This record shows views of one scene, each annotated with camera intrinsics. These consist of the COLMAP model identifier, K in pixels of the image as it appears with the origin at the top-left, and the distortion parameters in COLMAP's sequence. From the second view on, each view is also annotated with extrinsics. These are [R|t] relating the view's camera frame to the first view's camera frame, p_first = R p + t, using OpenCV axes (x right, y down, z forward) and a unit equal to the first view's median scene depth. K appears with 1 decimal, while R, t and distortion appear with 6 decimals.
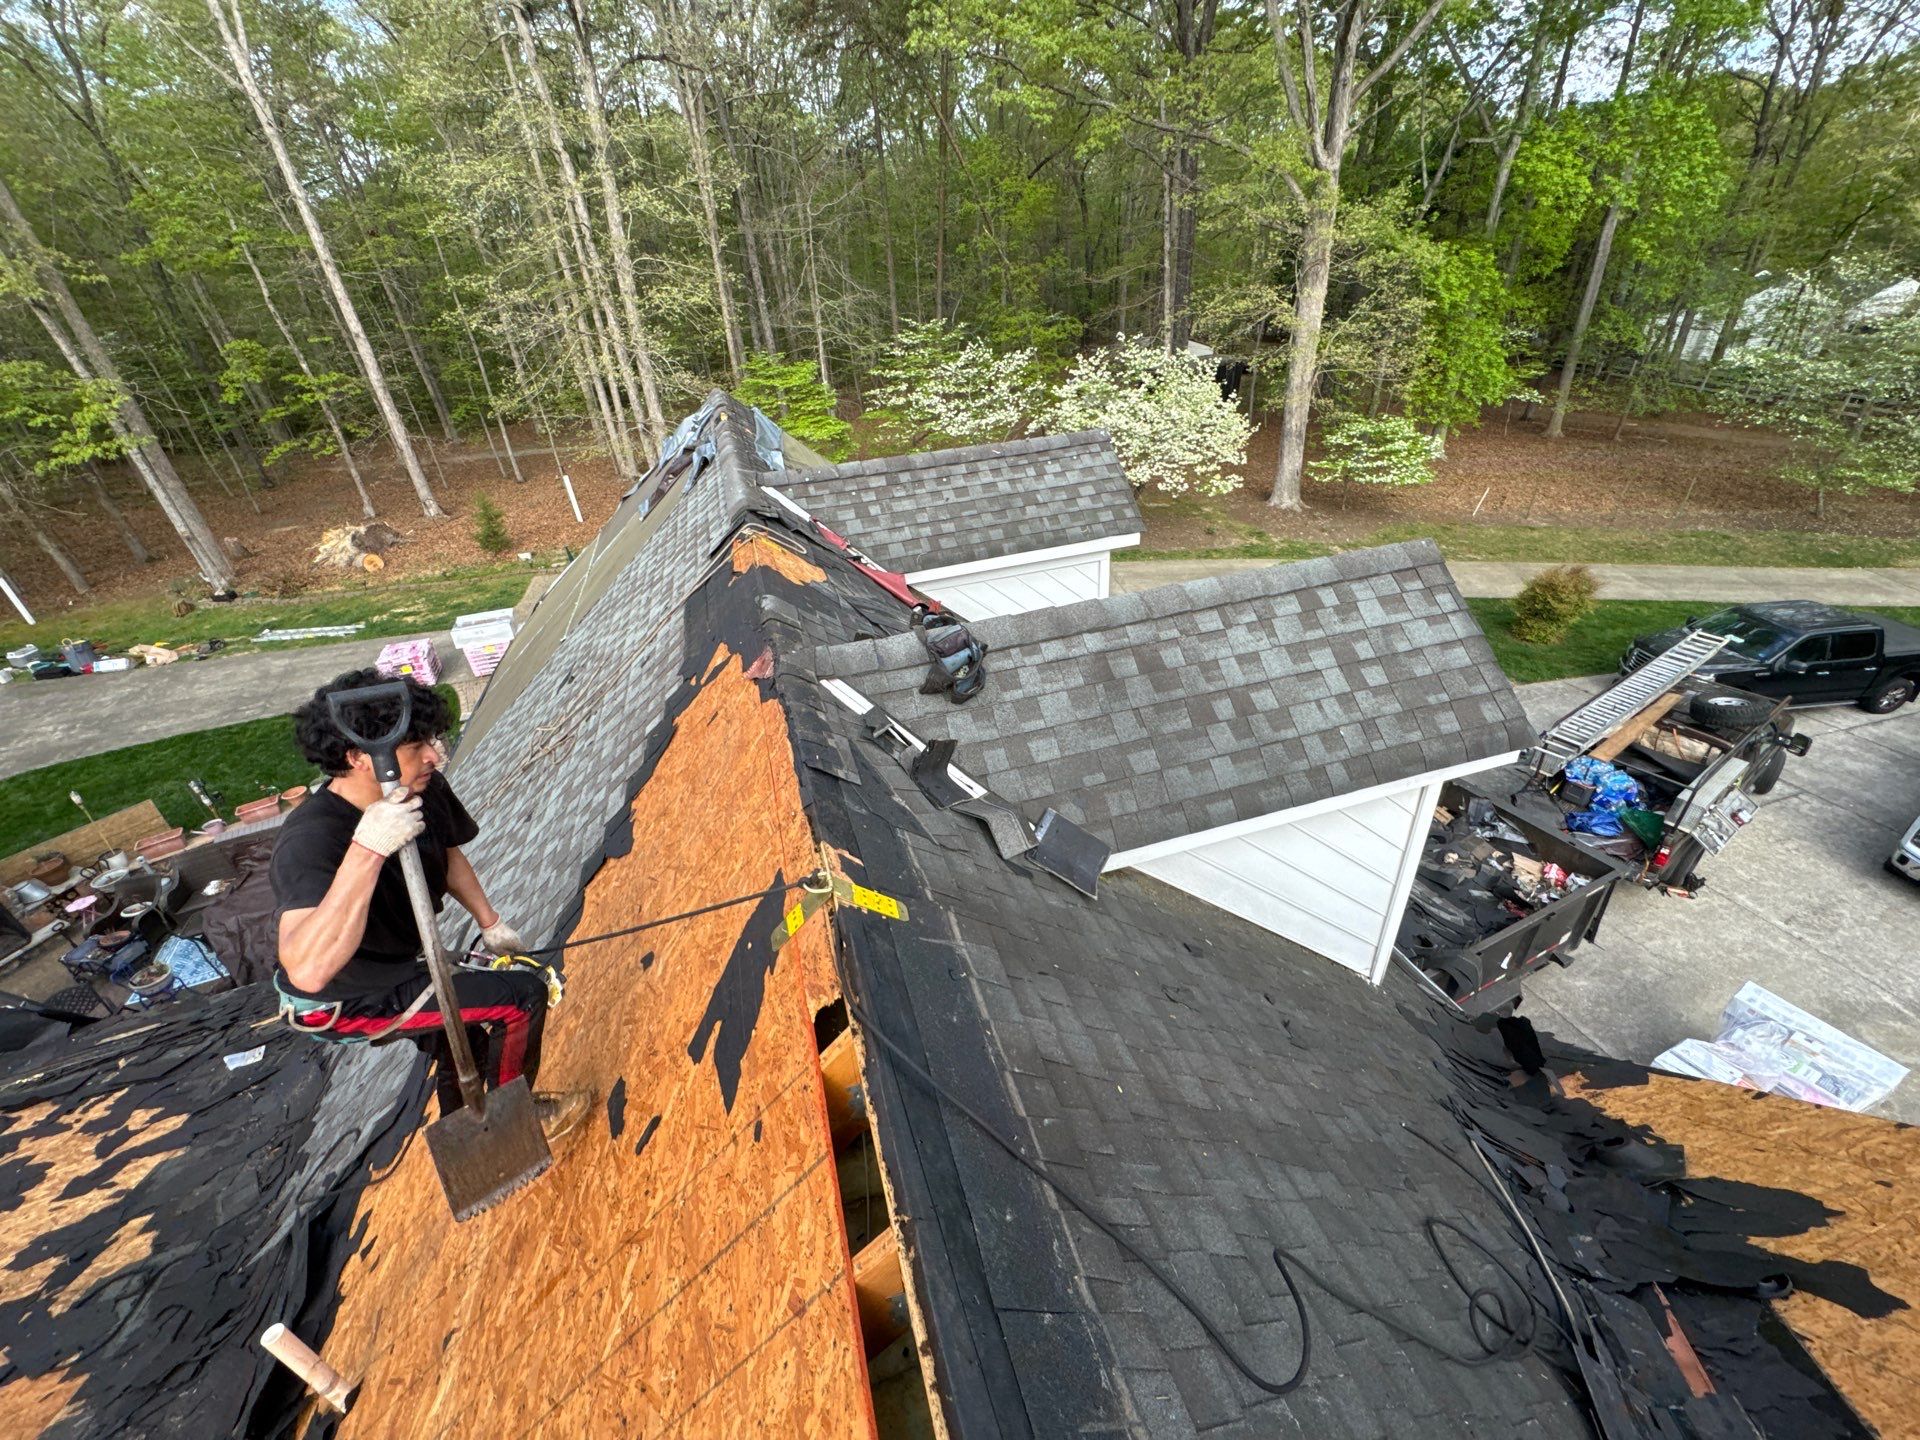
lens RADIAL K [[764.4, 0, 960.0], [0, 764.4, 720.0], [0, 0, 1]] dist [-0.000904, -0.000470]
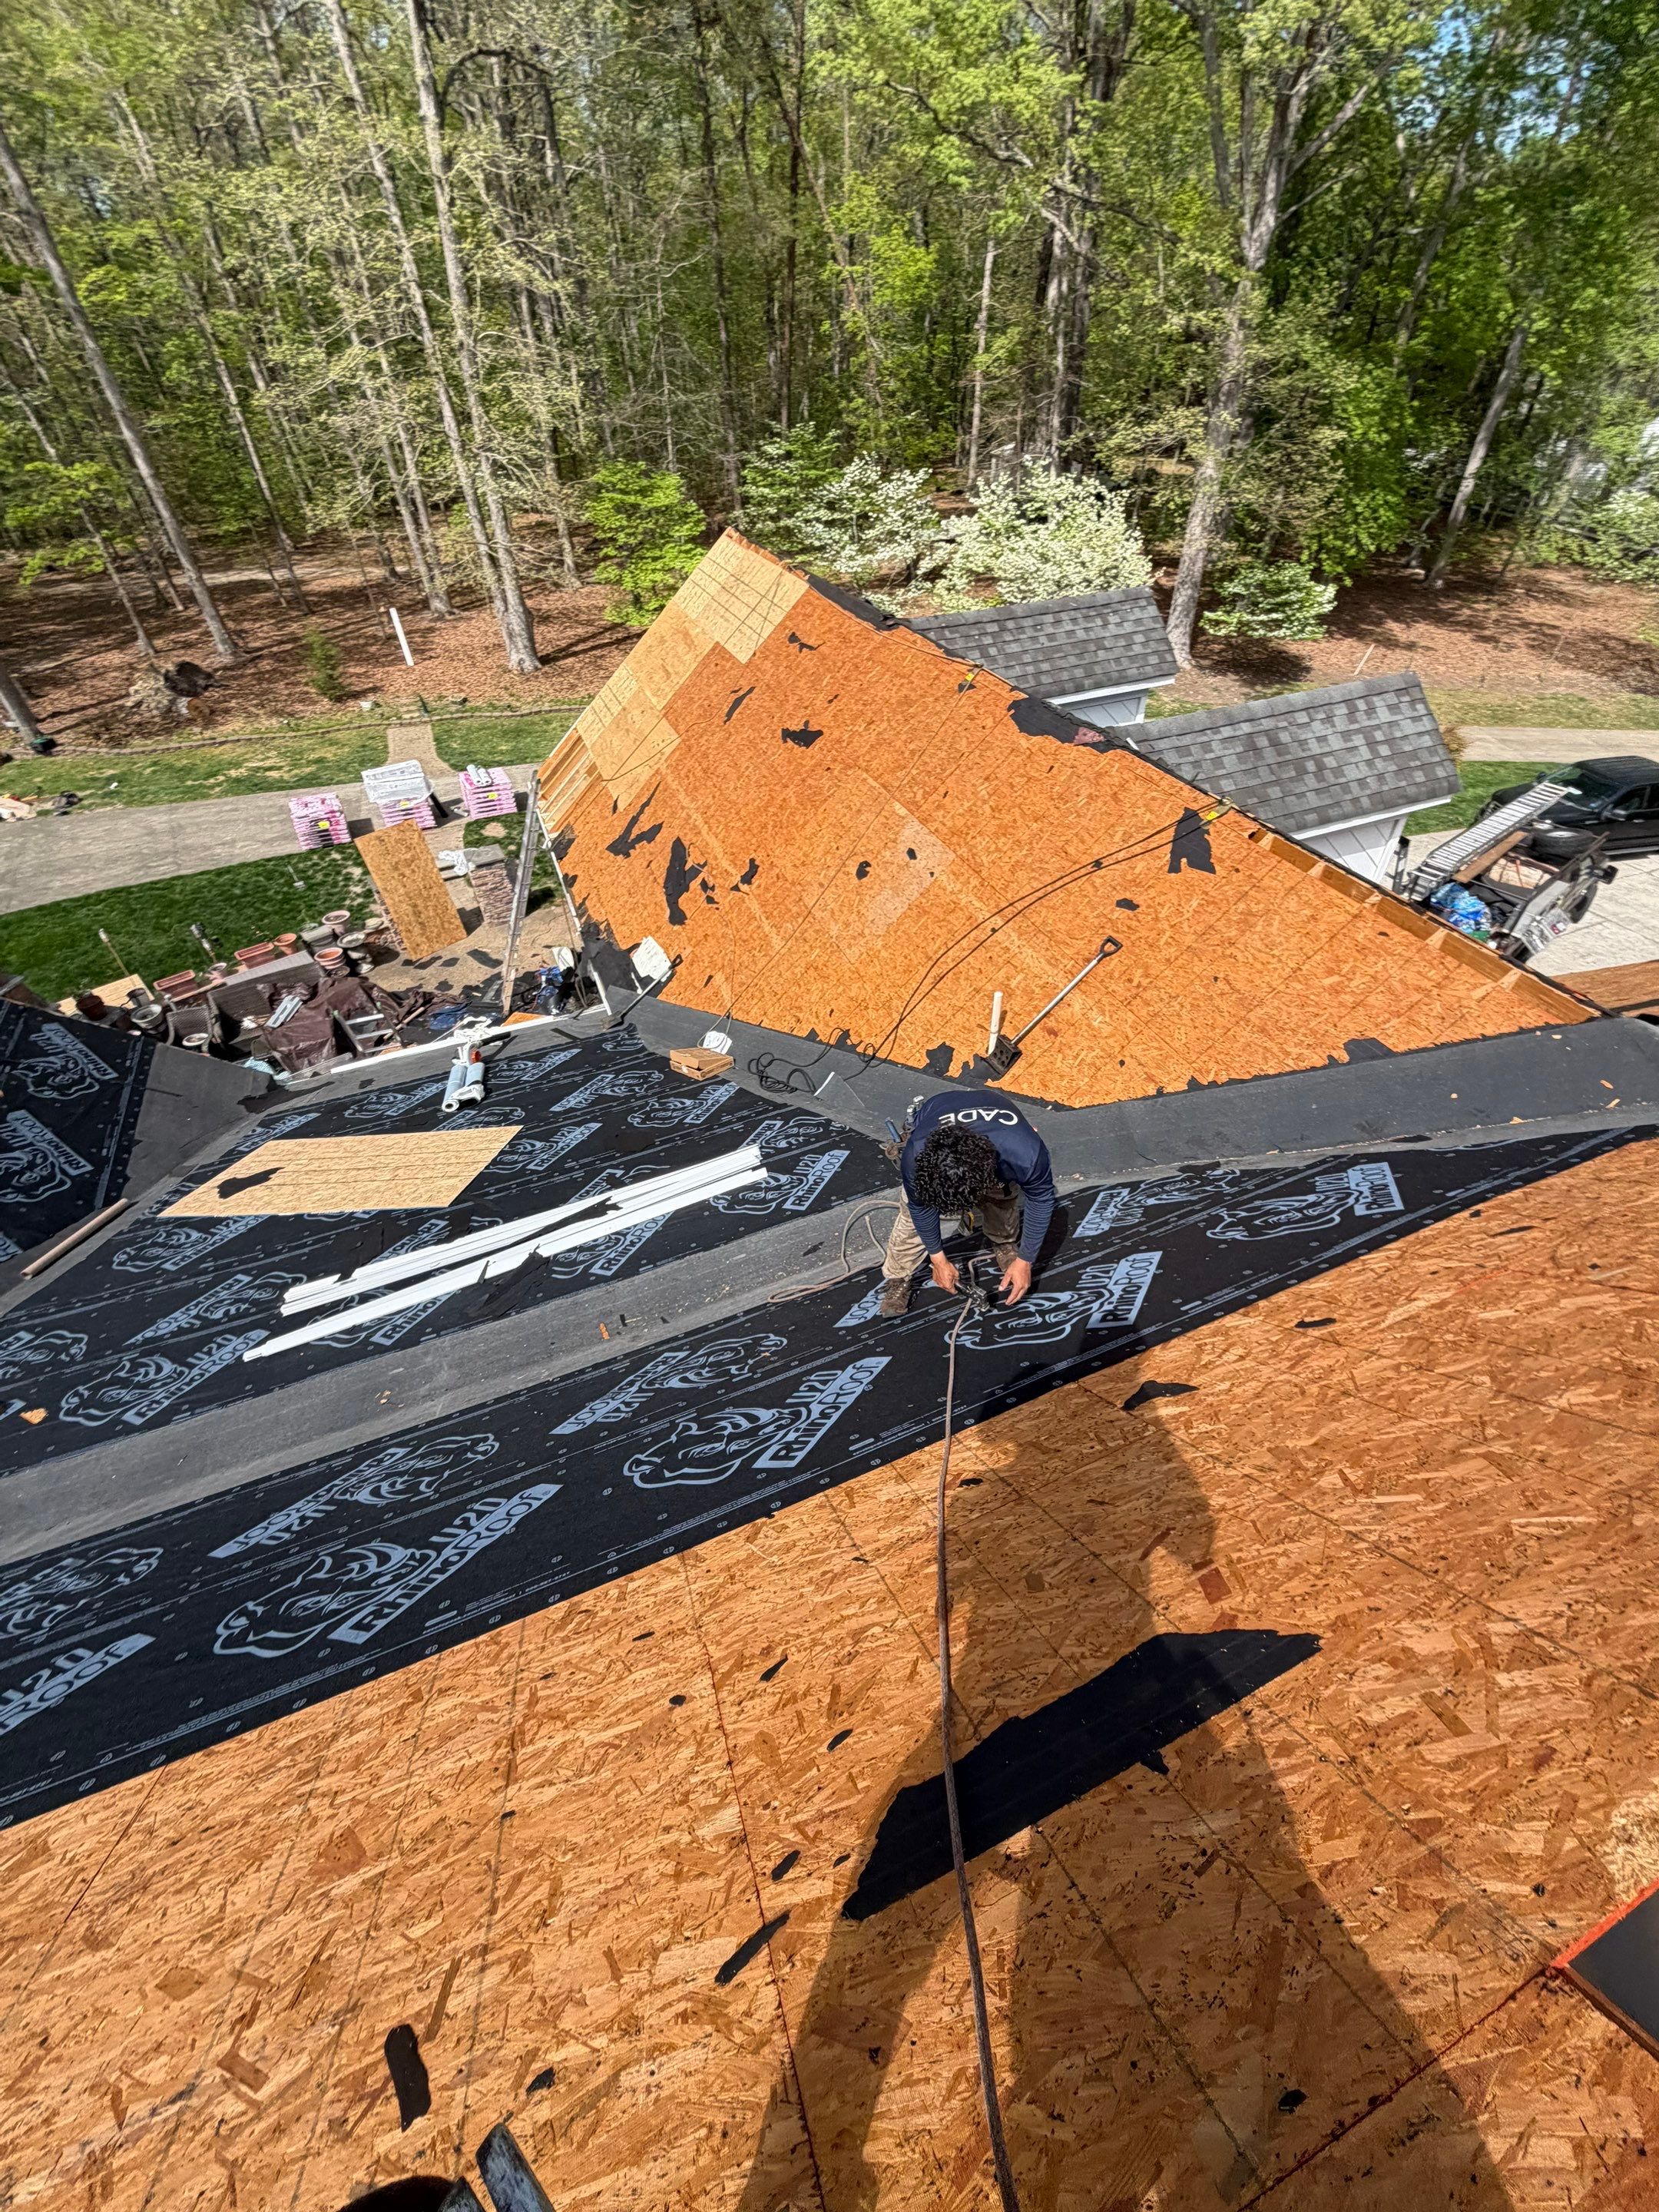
lens RADIAL K [[904.7, 0, 834.5], [0, 904.7, 1110.6], [0, 0, 1]] dist [0.015935, -0.000203]
pose [[0.991712, -0.040362, 0.121979, -0.226117], [0.017081, 0.982366, 0.186185, 0.076906], [-0.127342, -0.182558, 0.974914, -0.236957]]
